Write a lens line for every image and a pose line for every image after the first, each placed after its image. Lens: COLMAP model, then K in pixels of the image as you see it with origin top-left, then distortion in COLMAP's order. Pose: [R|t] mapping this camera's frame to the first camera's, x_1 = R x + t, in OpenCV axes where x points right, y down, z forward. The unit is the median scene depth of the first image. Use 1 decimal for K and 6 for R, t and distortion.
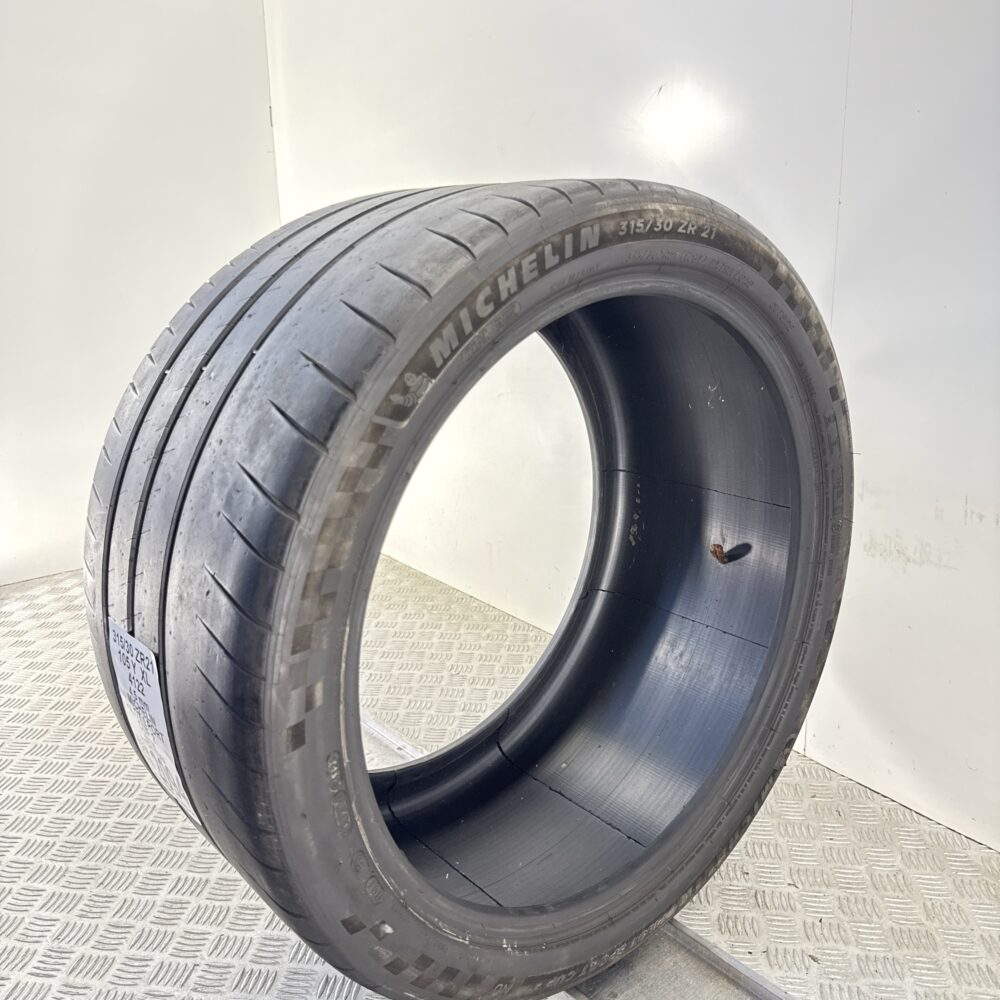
lens RADIAL K [[829.6, 0, 501.2], [0, 829.6, 505.5], [0, 0, 1]] dist [0.048516, -0.061647]
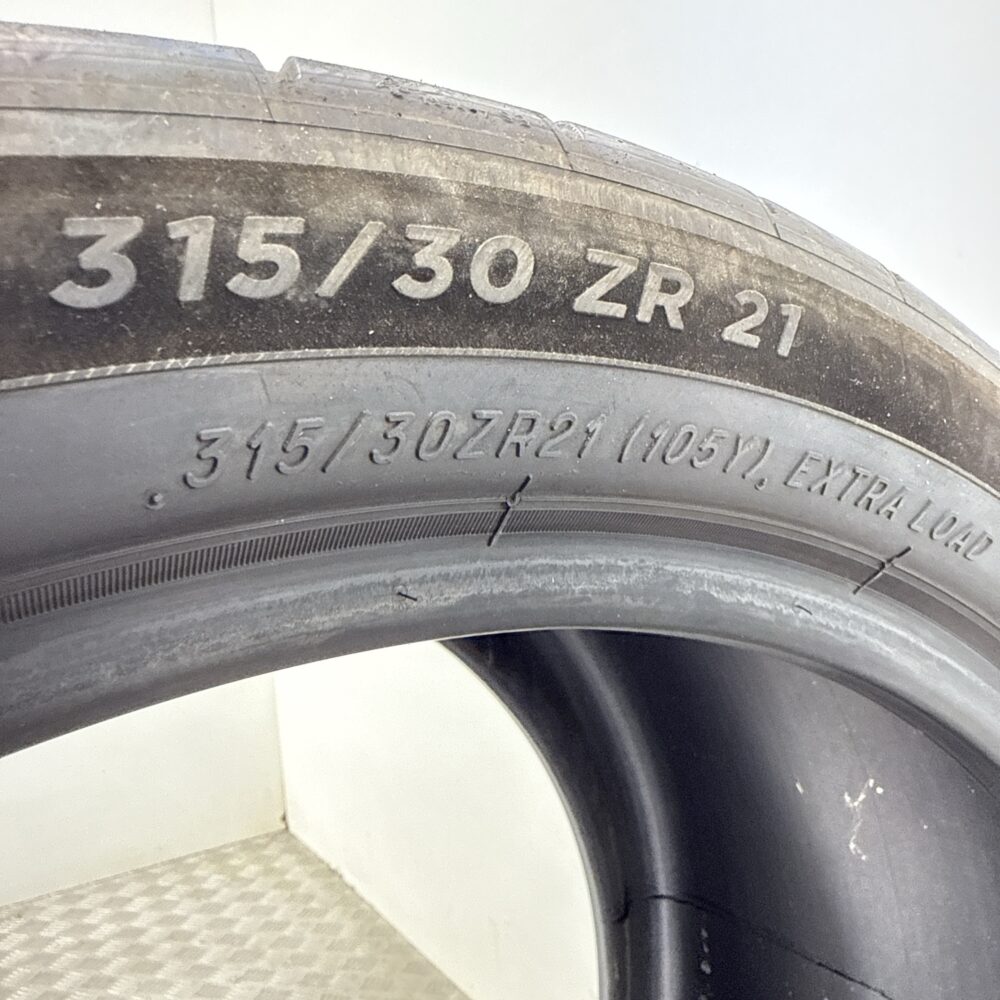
lens RADIAL K [[992.6, 0, 499.4], [0, 992.6, 497.0], [0, 0, 1]] dist [0.011972, 0.000000]
pose [[0.996116, -0.040402, -0.078233, 0.212514], [0.019386, 0.967342, -0.252733, -0.239540], [0.085889, 0.250235, 0.964368, 0.814285]]
